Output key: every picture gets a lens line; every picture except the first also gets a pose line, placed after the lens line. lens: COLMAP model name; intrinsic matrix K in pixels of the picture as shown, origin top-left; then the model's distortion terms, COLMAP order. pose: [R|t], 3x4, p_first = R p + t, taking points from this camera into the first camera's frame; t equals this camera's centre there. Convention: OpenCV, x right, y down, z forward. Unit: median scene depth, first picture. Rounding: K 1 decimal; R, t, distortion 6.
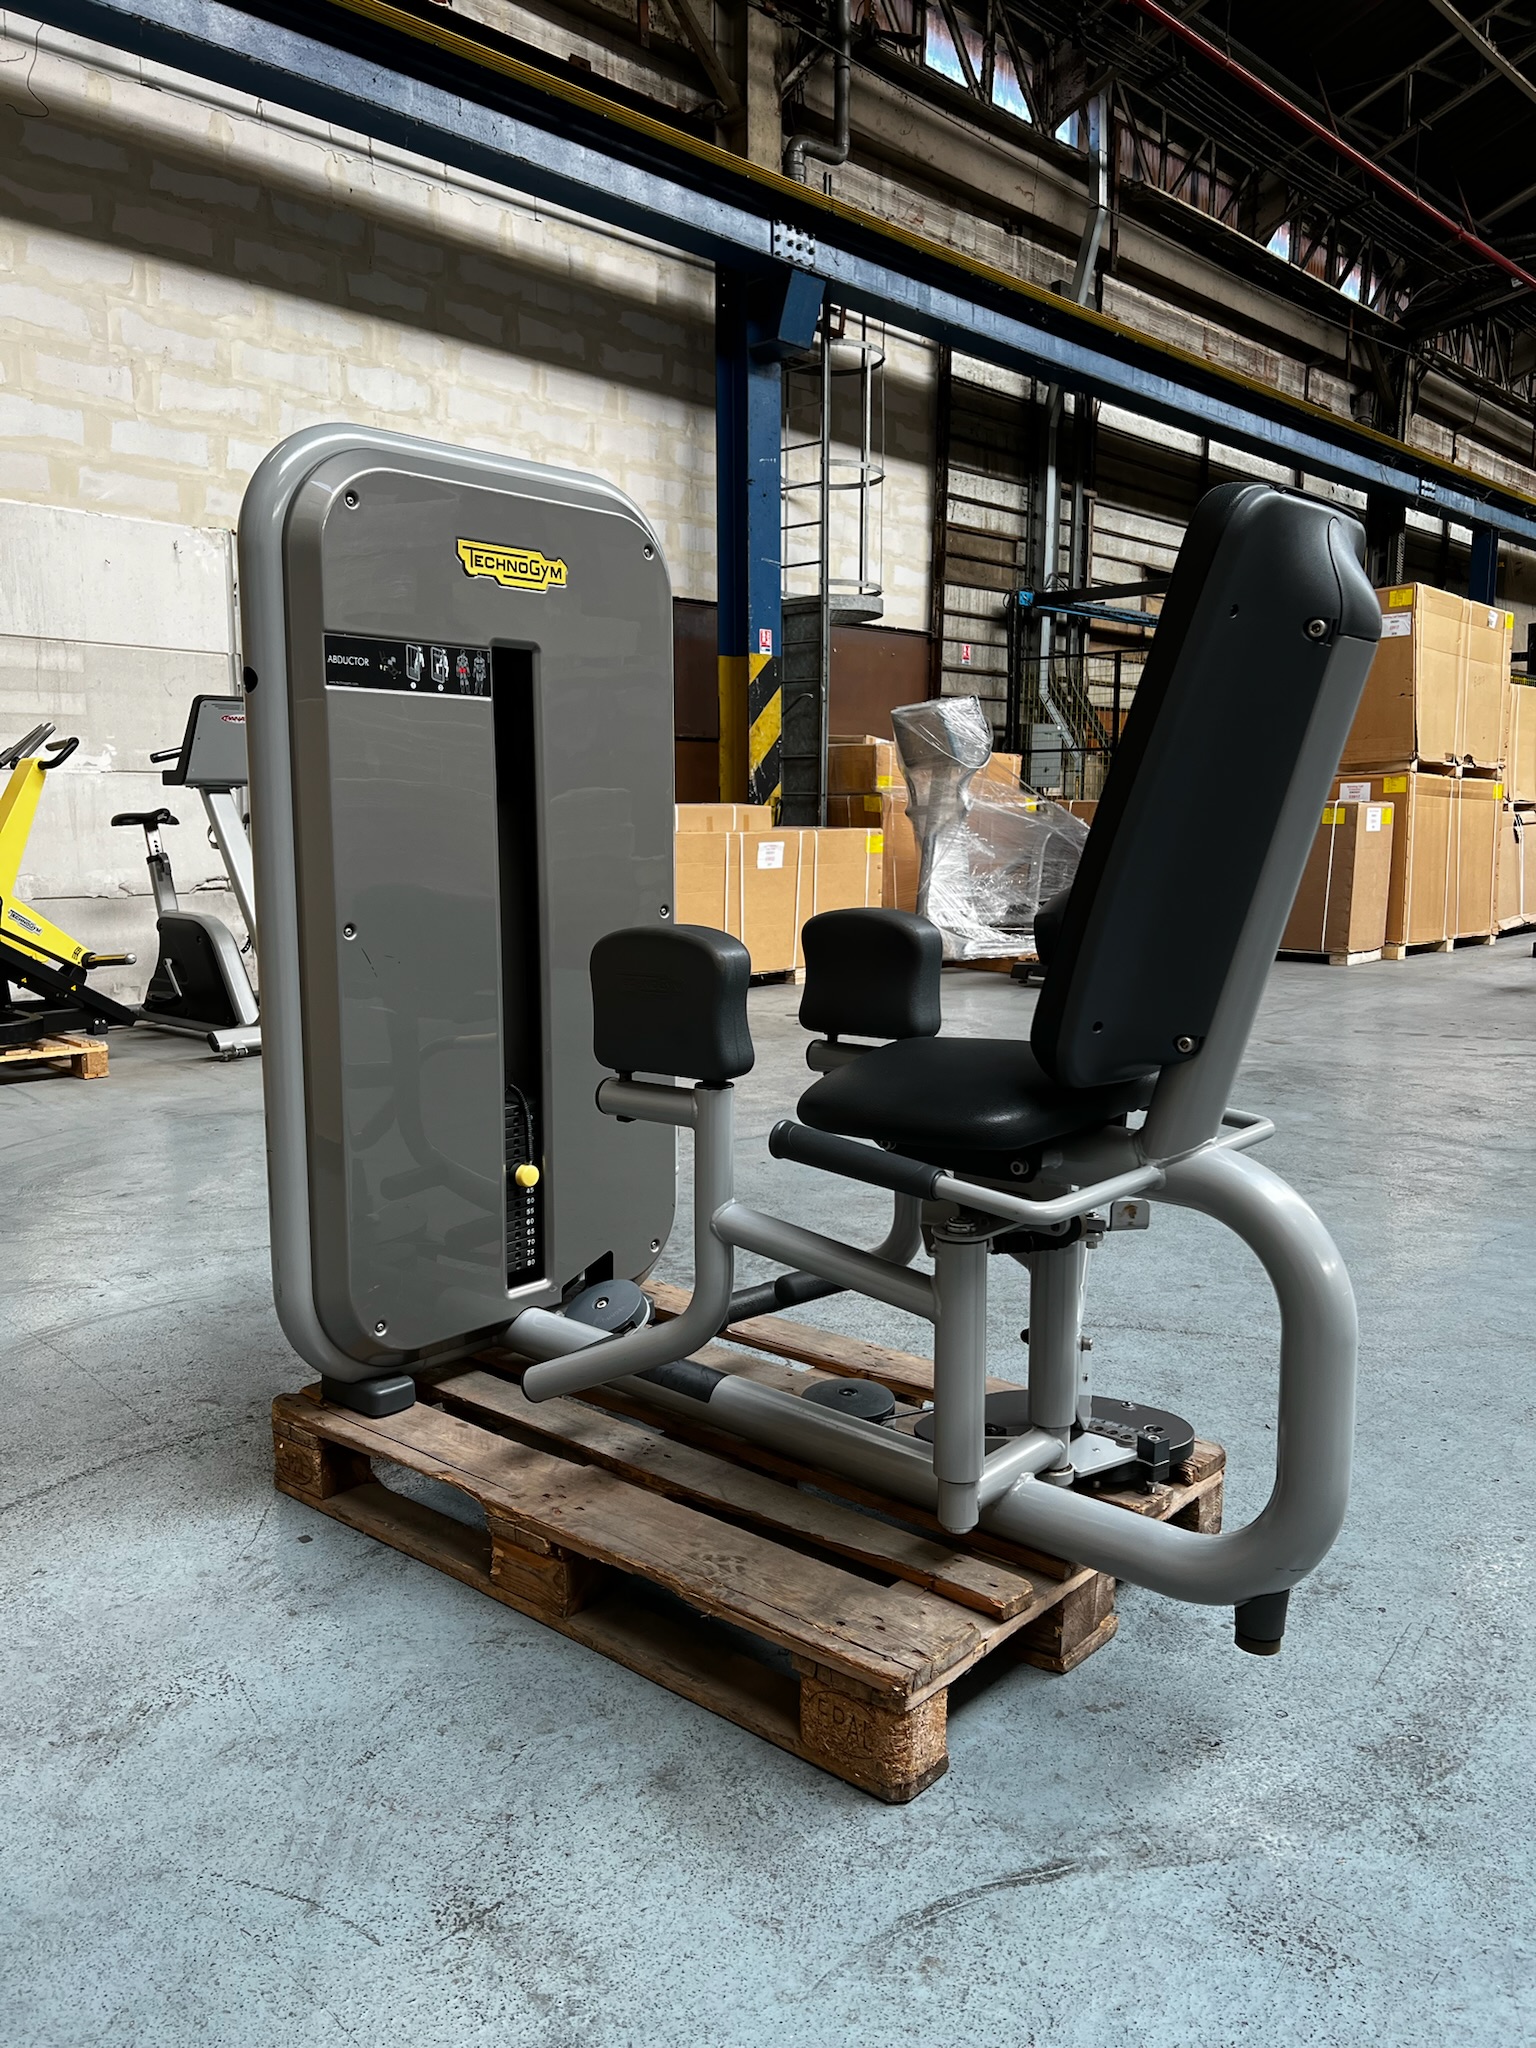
lens RADIAL K [[1541.3, 0, 768.0], [0, 1541.3, 1024.0], [0, 0, 1]] dist [0.038606, -0.047000]
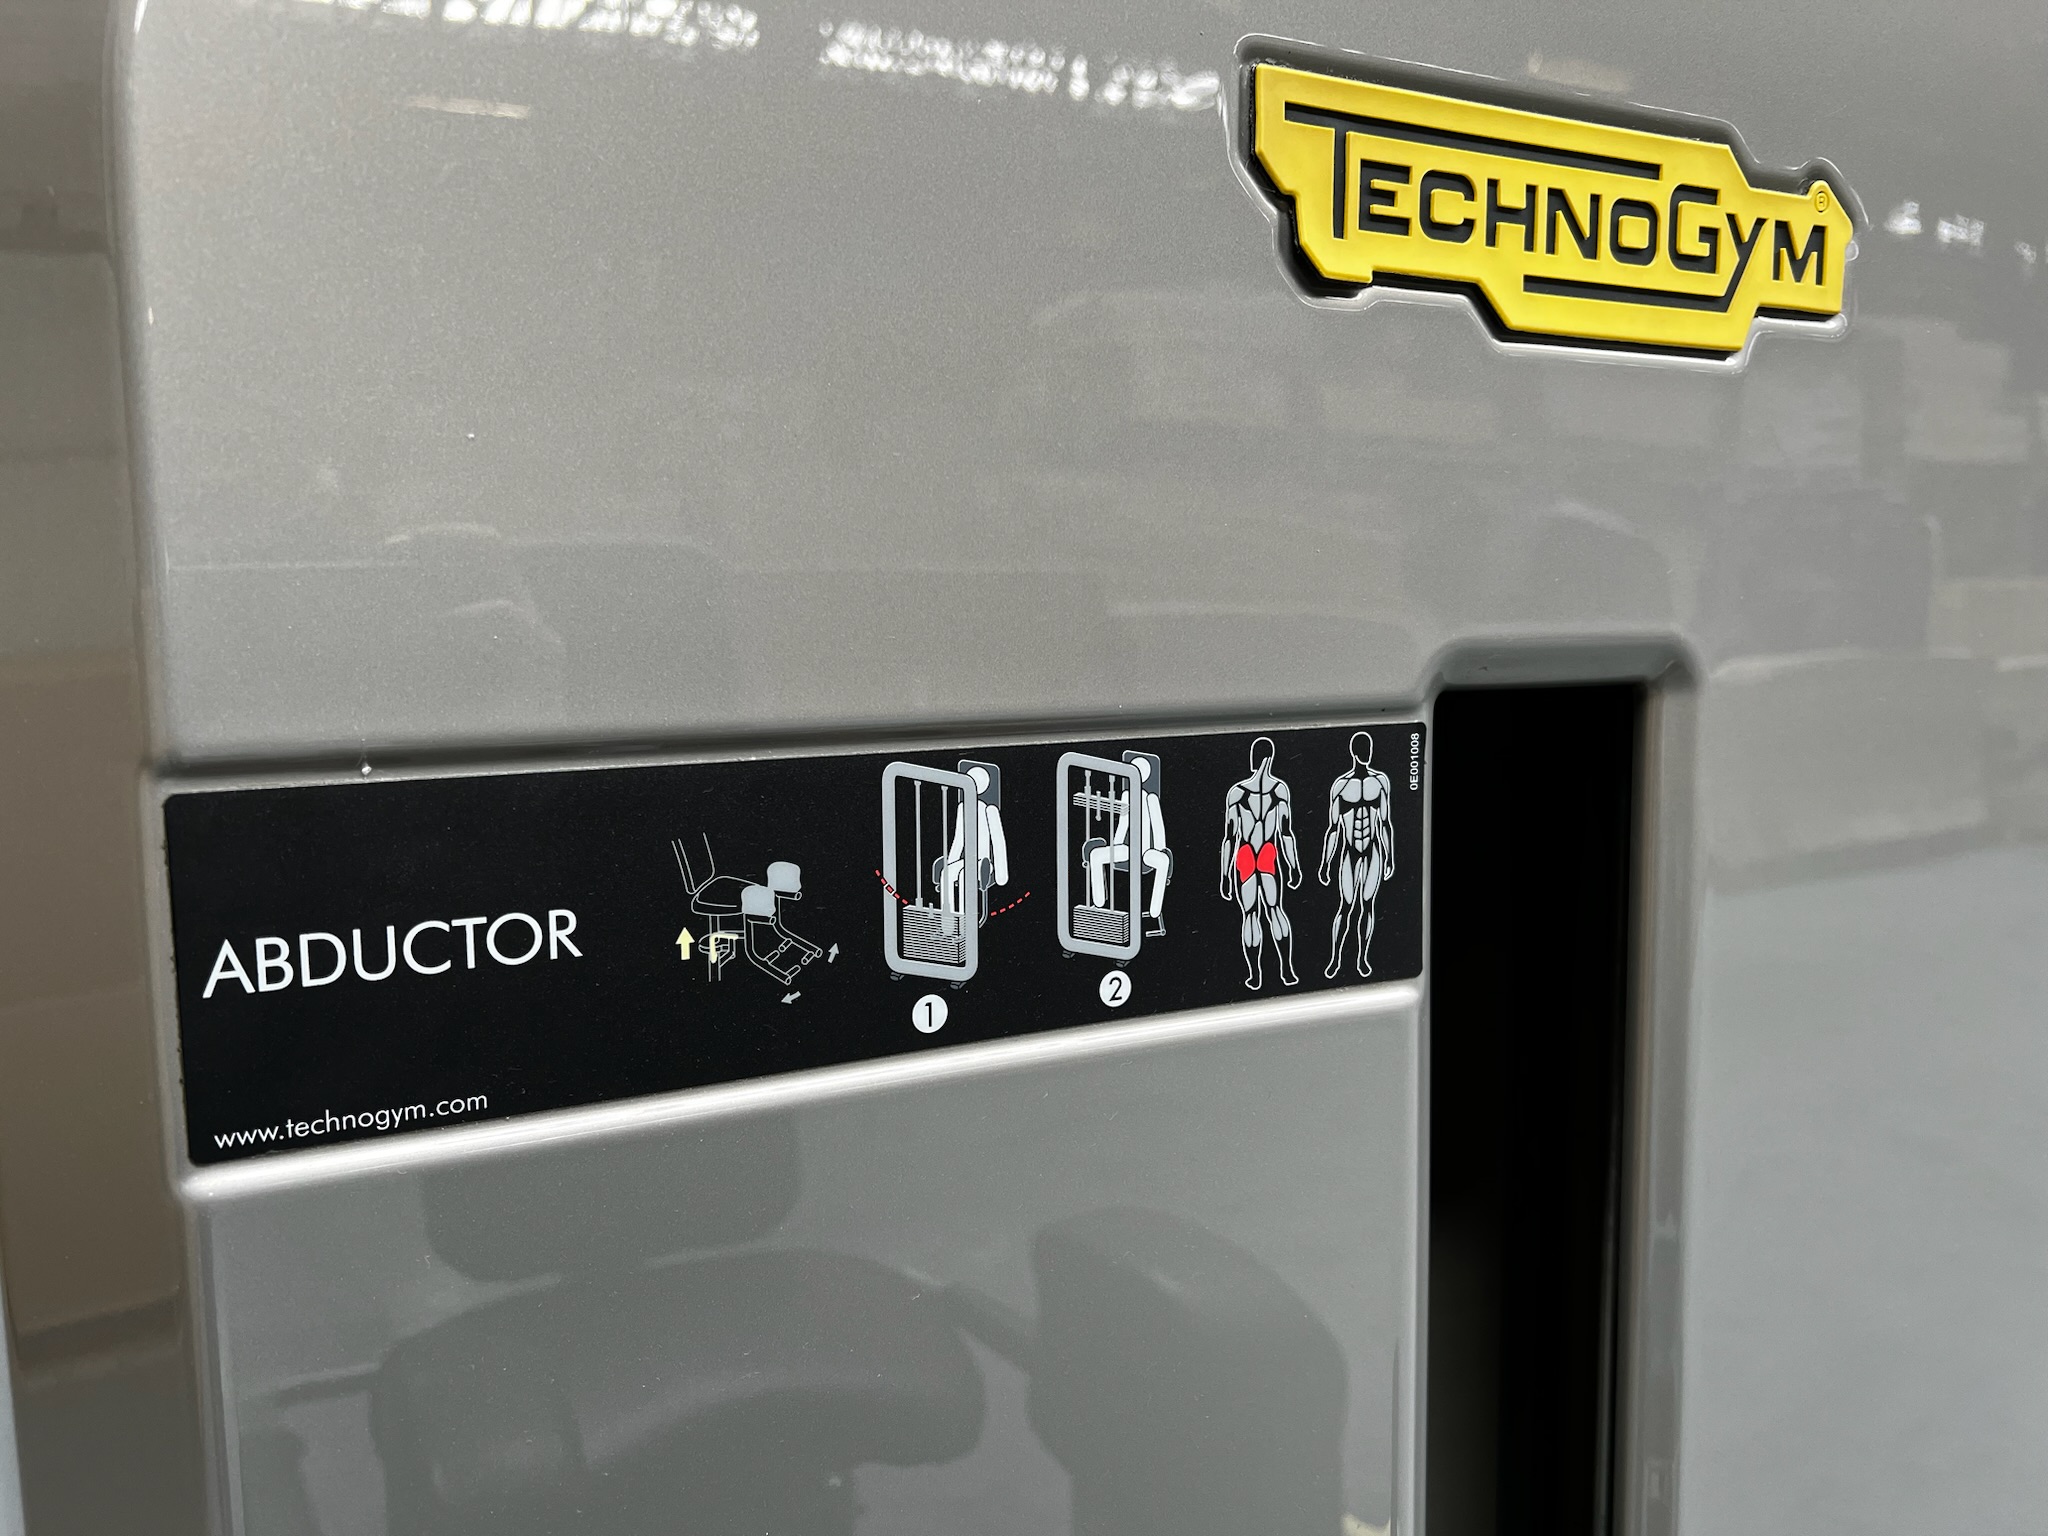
lens RADIAL K [[1541.3, 0, 1024.0], [0, 1541.3, 768.0], [0, 0, 1]] dist [0.038606, -0.047000]
pose [[0.927252, 0.030944, -0.373157, -0.157013], [-0.040884, 0.998988, -0.018750, -0.231462], [0.372199, 0.032642, 0.927579, 0.825337]]
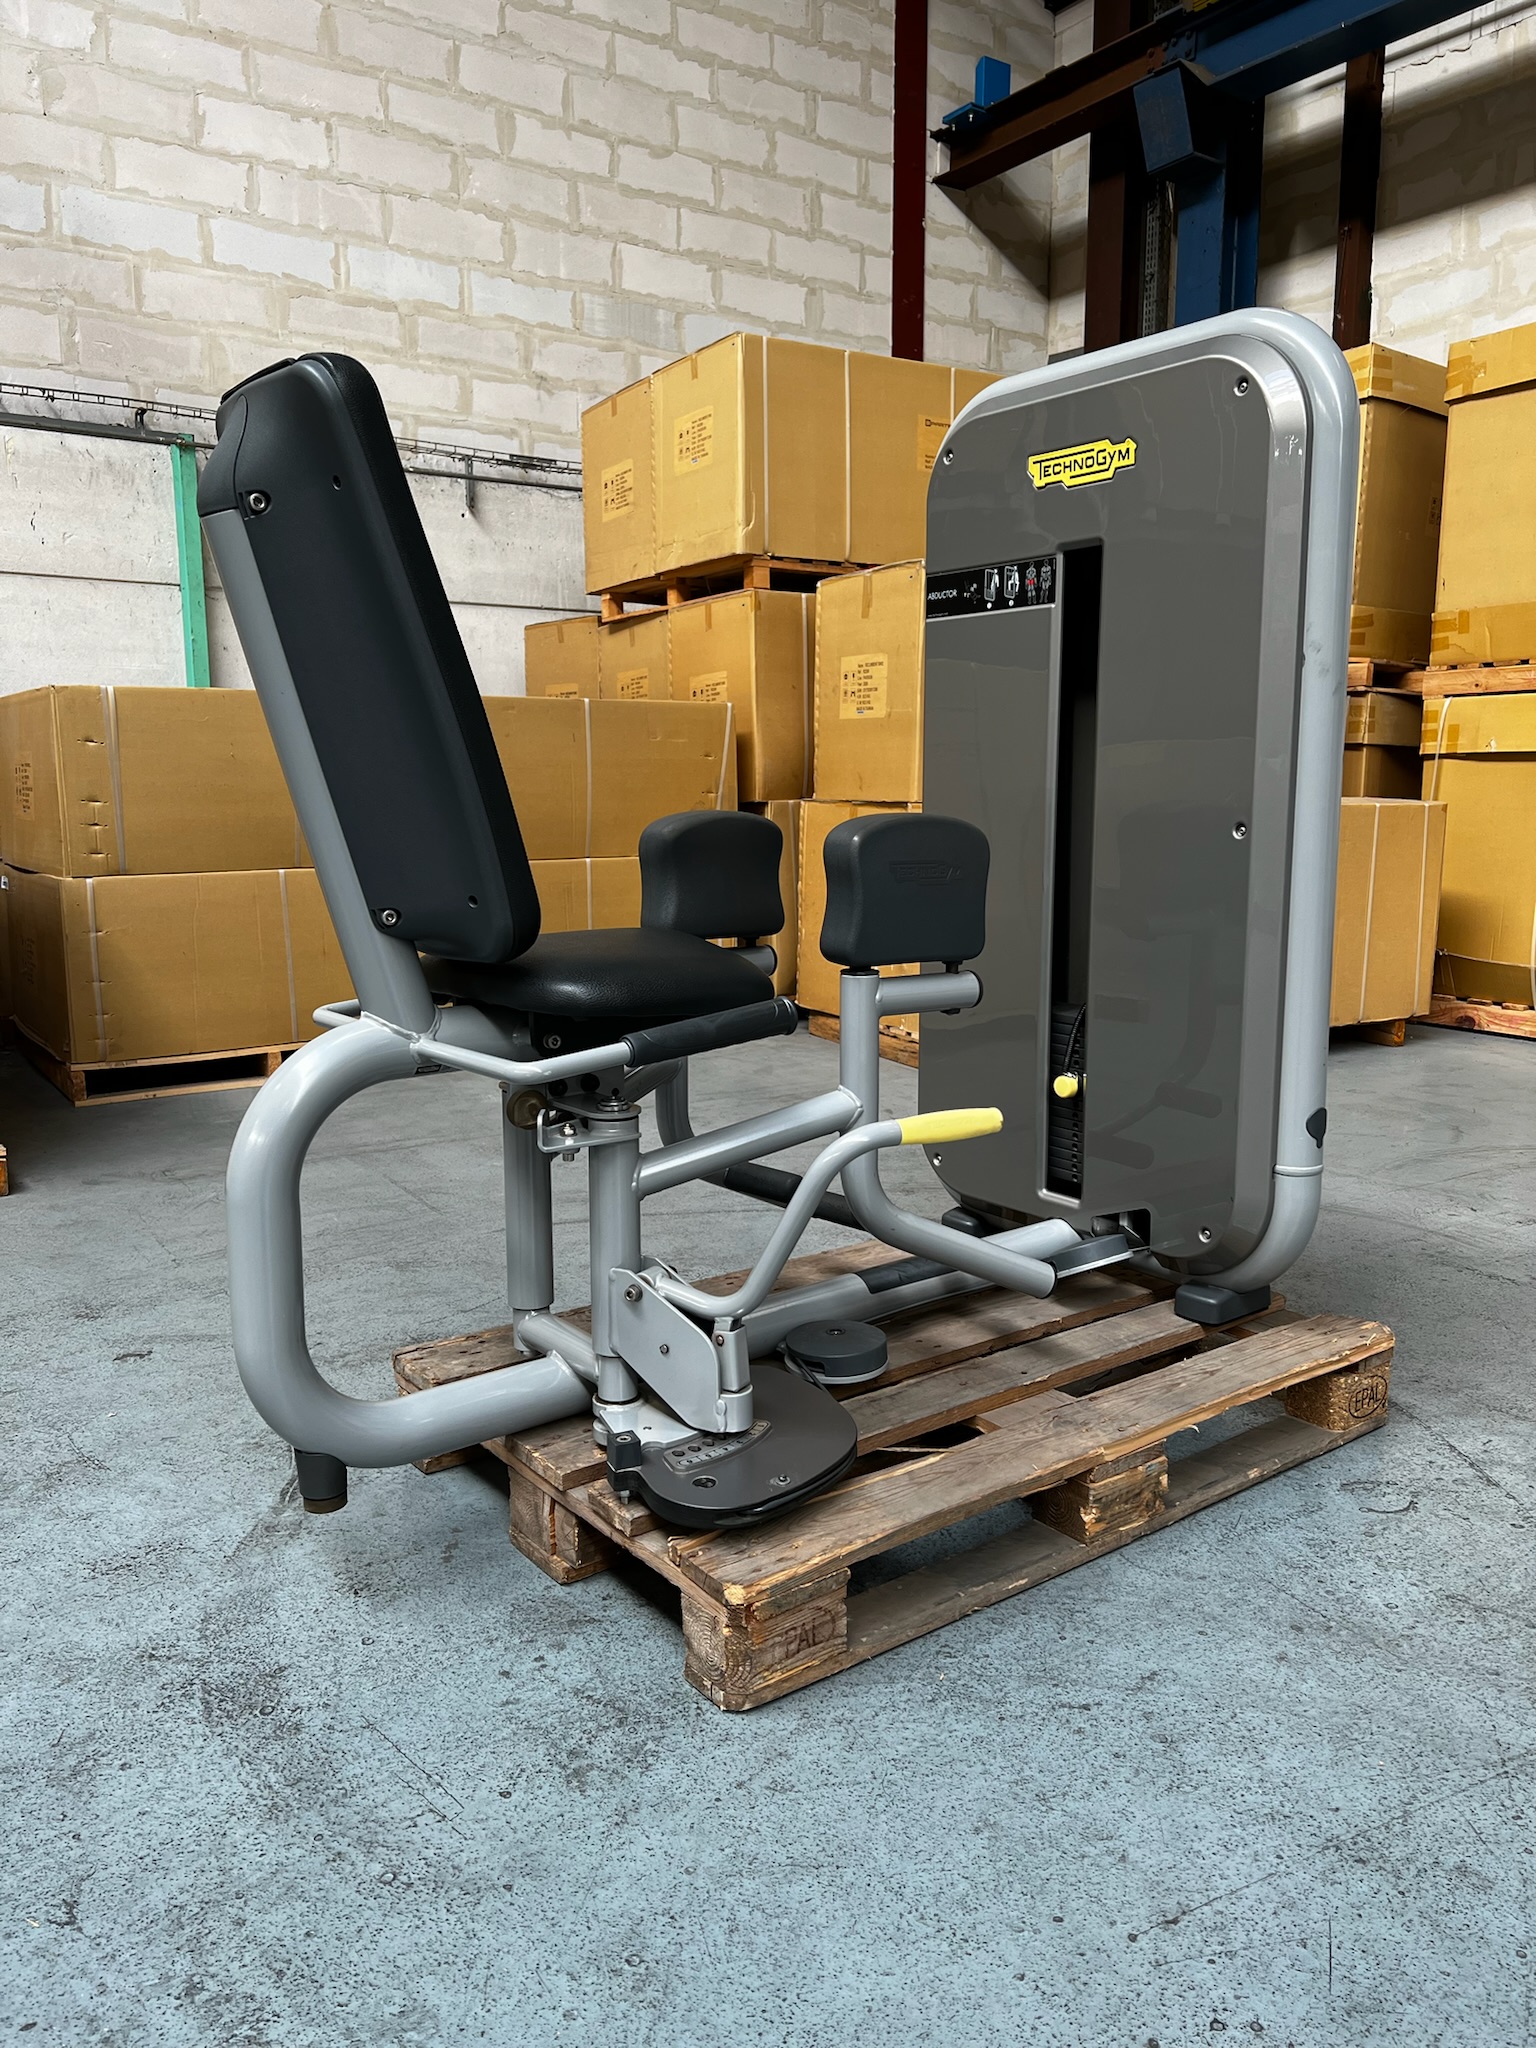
lens RADIAL K [[1541.3, 0, 768.0], [0, 1541.3, 1024.0], [0, 0, 1]] dist [0.038606, -0.047000]
pose [[-0.200762, 0.153912, -0.967474, 0.892587], [-0.132222, 0.974287, 0.182433, -0.102800], [0.970676, 0.164547, -0.175250, 1.046998]]
